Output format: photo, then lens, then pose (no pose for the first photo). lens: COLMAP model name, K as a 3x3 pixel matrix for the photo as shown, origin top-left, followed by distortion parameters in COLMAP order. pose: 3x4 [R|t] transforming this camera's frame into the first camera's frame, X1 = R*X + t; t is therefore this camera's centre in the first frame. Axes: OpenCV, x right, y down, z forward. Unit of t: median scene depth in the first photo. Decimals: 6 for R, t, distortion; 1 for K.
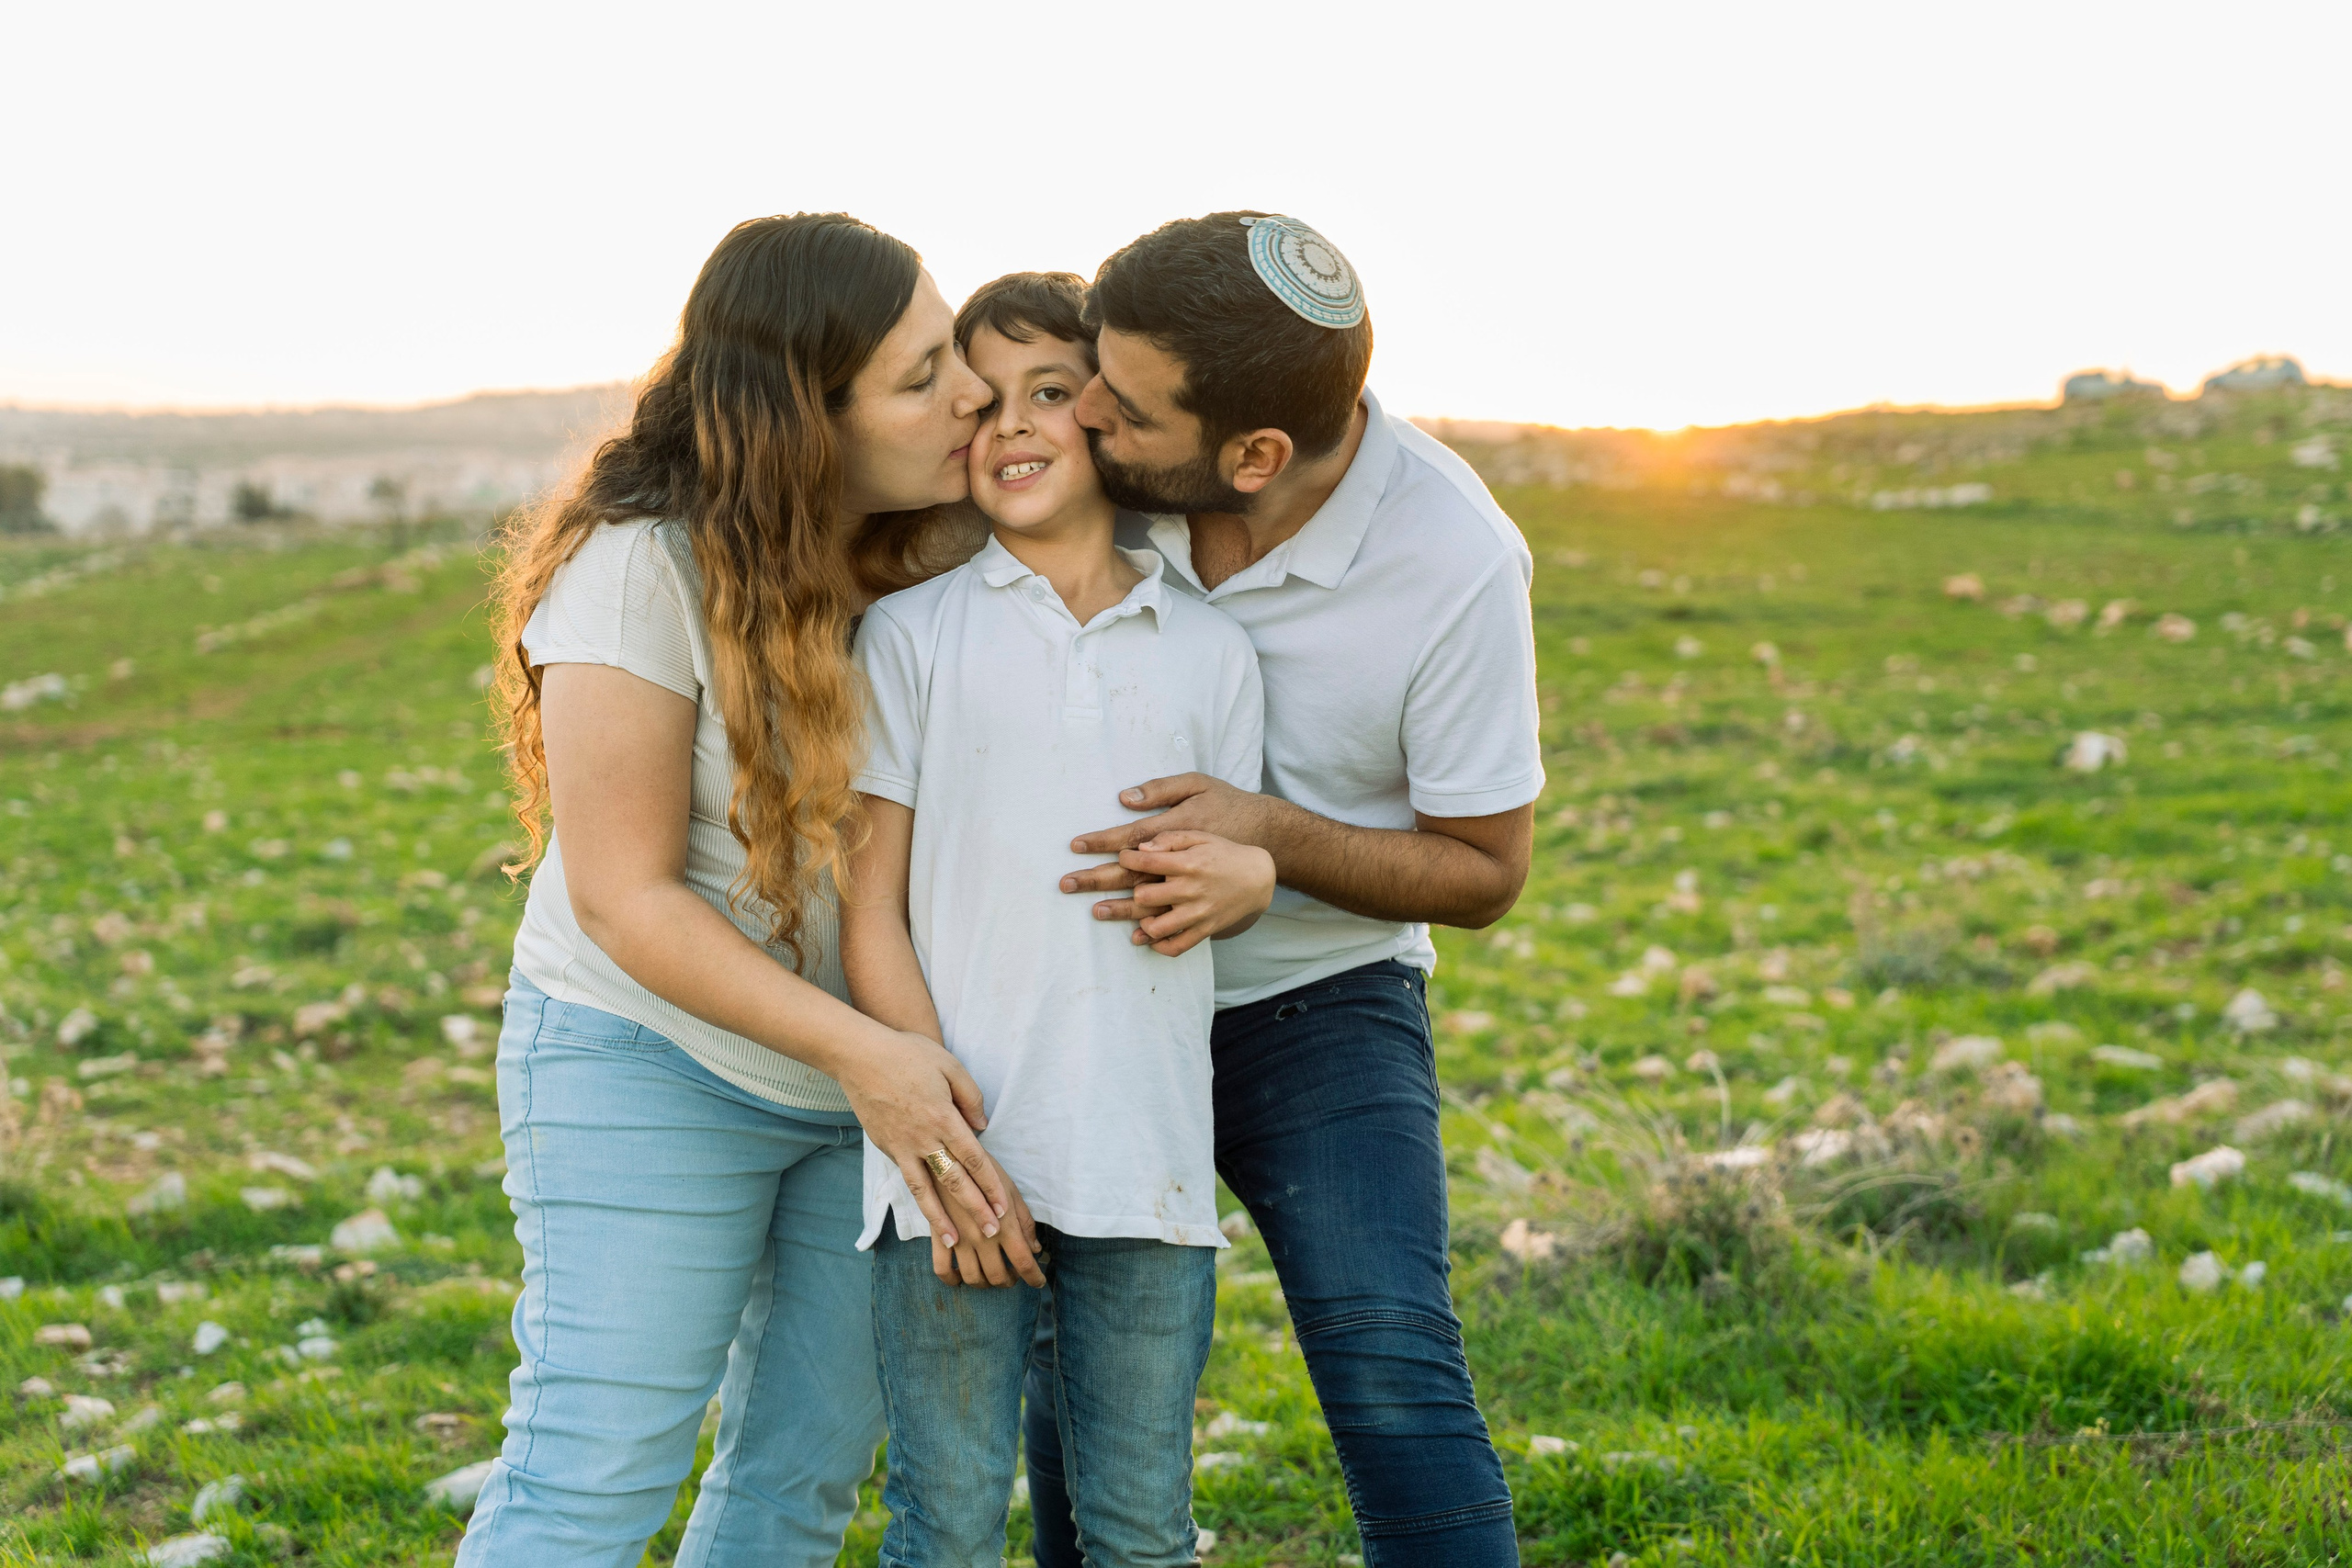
lens RADIAL K [[3161.1, 0, 1245.5], [0, 3161.1, 709.8], [0, 0, 1]] dist [0.061392, 0.000000]
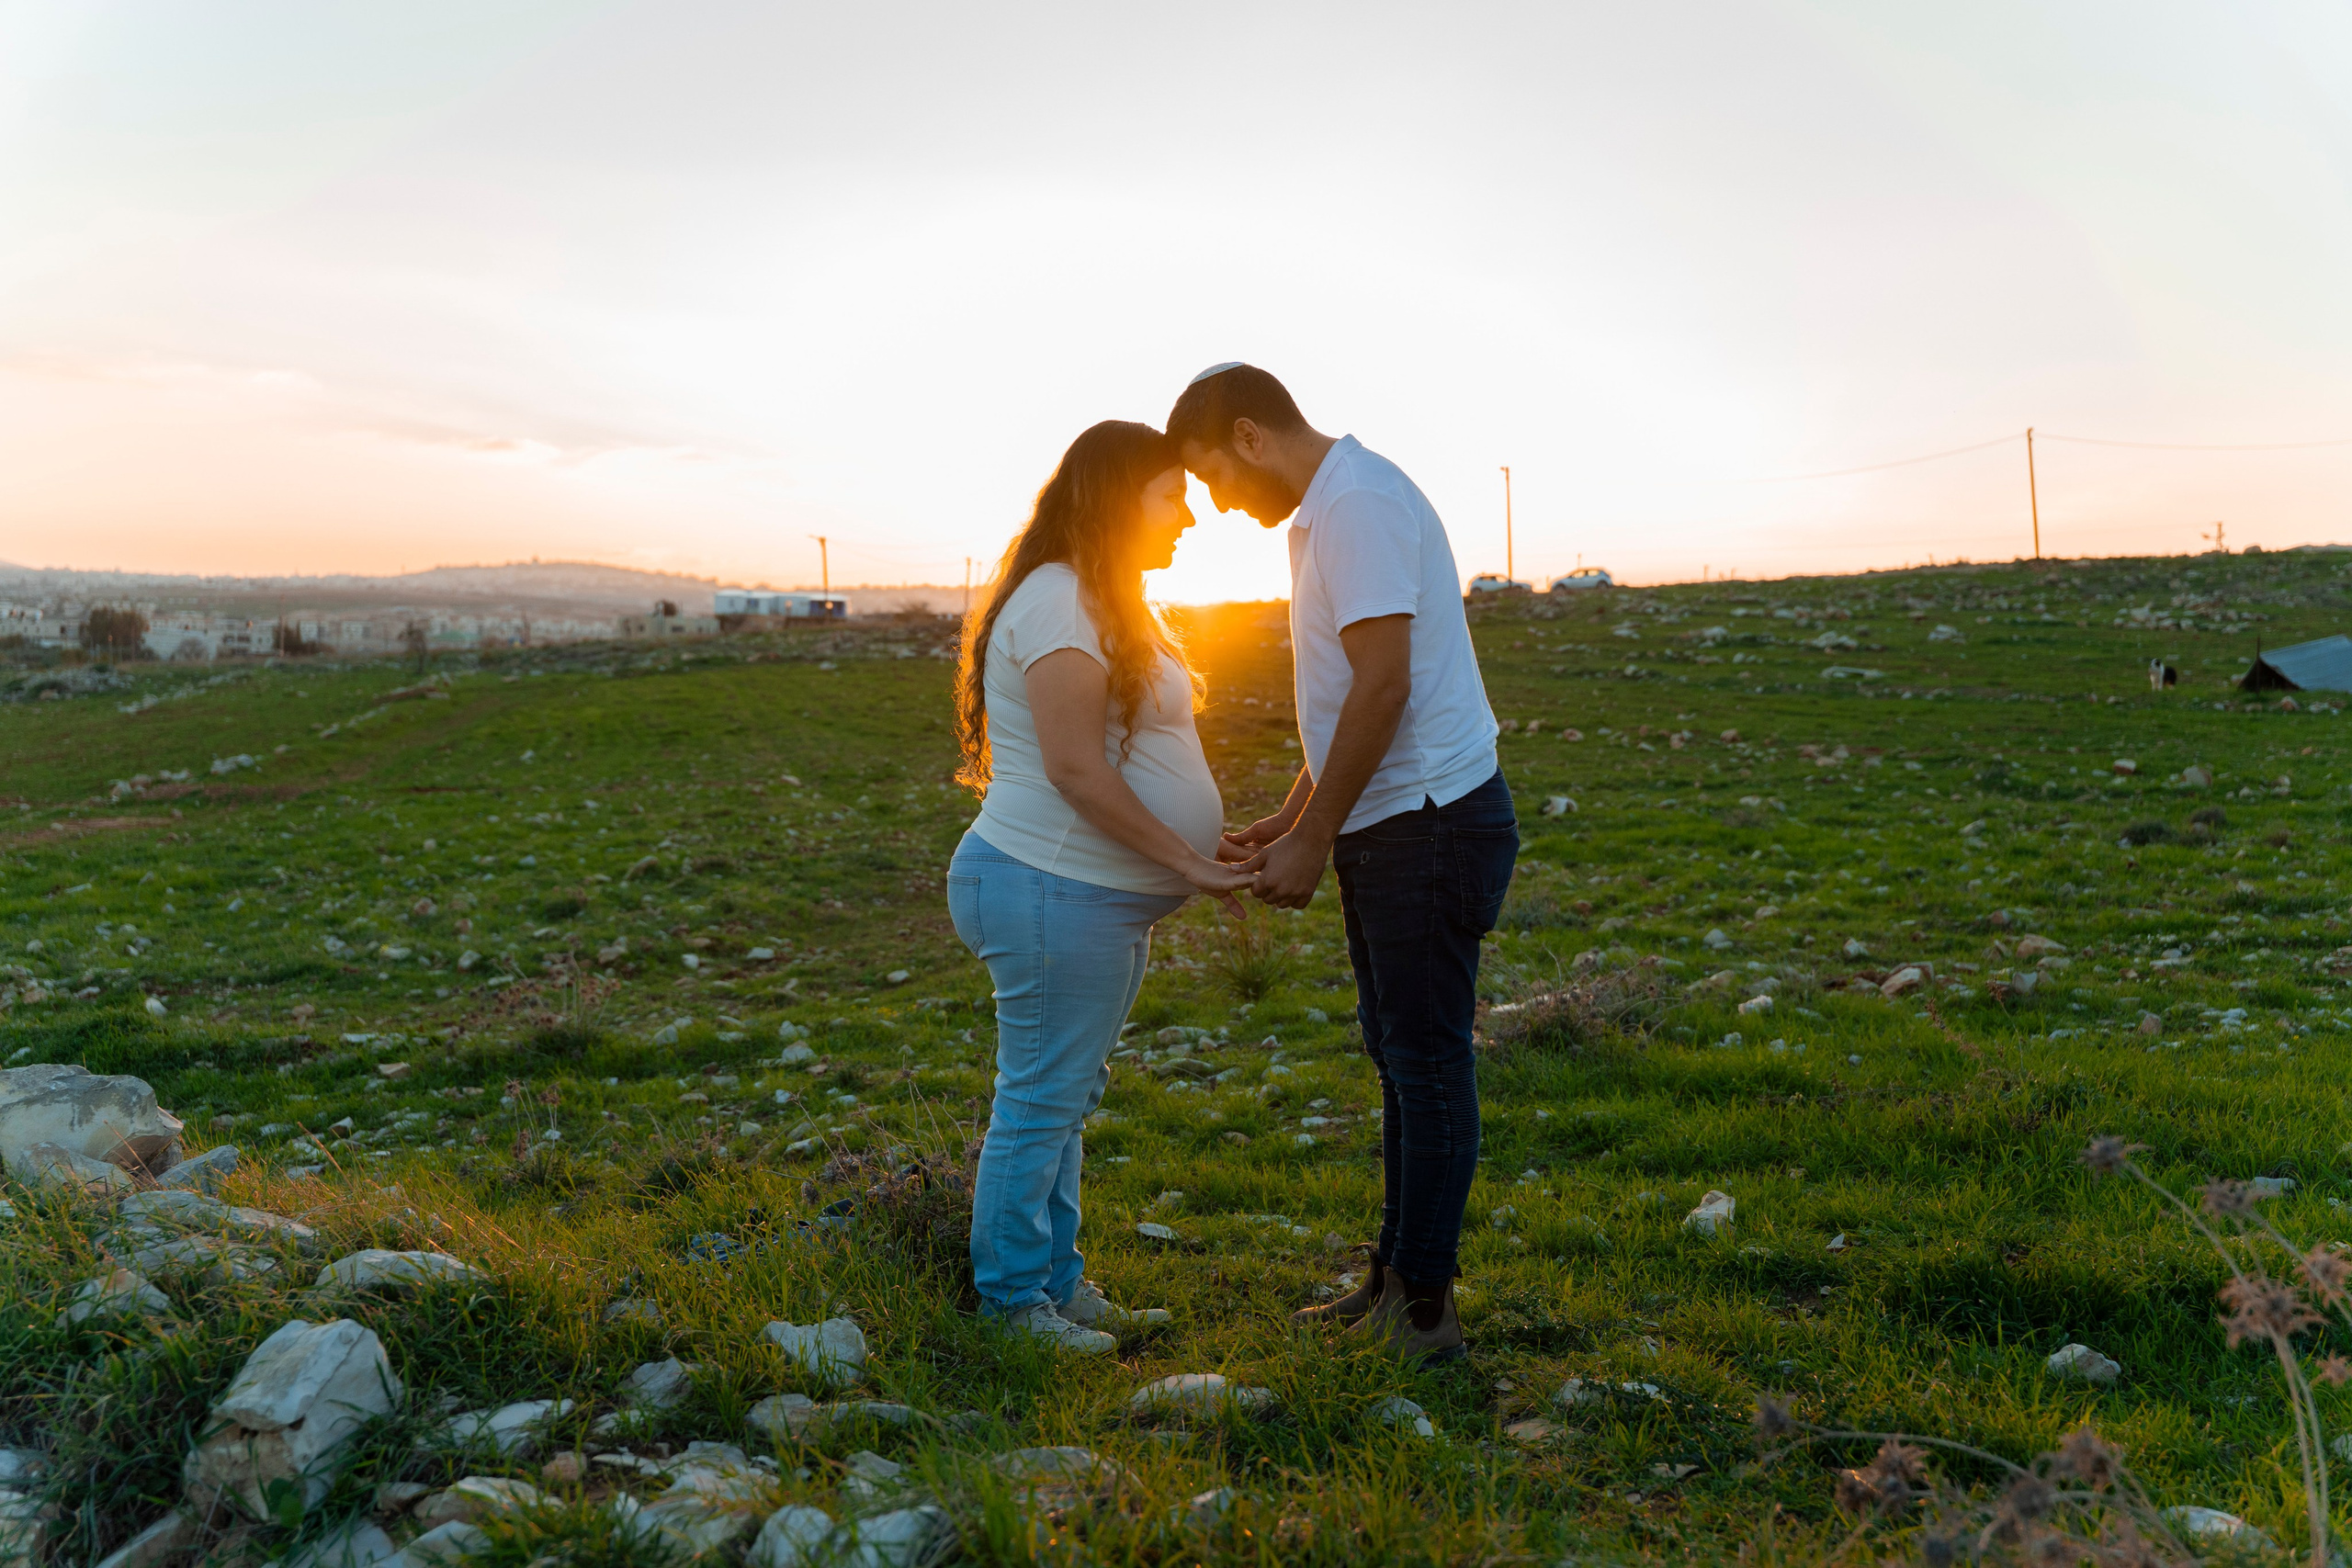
lens RADIAL K [[2087.0, 0, 1193.9], [0, 2087.0, 765.8], [0, 0, 1]] dist [-0.001118, 0.006275]
pose [[0.989872, 0.006658, 0.141804, -0.090522], [-0.005372, 0.999941, -0.009447, 0.003490], [-0.141859, 0.008590, 0.989850, -0.094836]]
